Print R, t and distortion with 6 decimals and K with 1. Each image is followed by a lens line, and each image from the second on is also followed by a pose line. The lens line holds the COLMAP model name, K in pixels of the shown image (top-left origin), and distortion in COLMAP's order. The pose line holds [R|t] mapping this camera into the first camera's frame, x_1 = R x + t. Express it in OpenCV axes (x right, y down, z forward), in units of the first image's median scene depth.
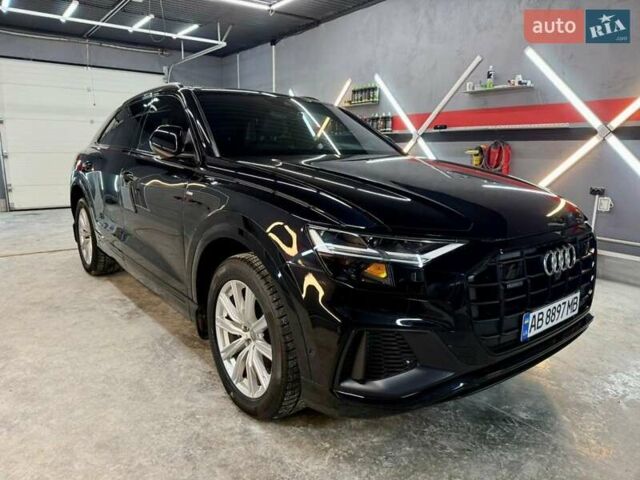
lens RADIAL K [[470.3, 0, 319.2], [0, 470.3, 243.0], [0, 0, 1]] dist [-0.000508, -0.001270]
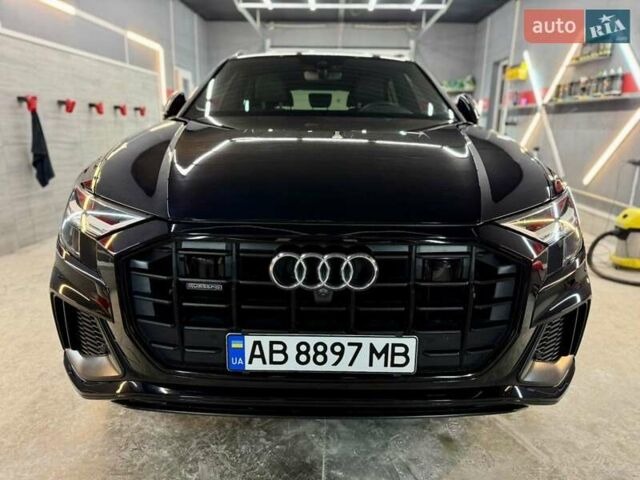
lens RADIAL K [[470.3, 0, 320.2], [0, 470.3, 238.3], [0, 0, 1]] dist [-0.000508, -0.001270]
pose [[0.760801, 0.147371, -0.632032, 0.881570], [-0.128173, 0.988814, 0.076275, -0.054310], [0.636203, 0.022979, 0.771180, 0.497356]]
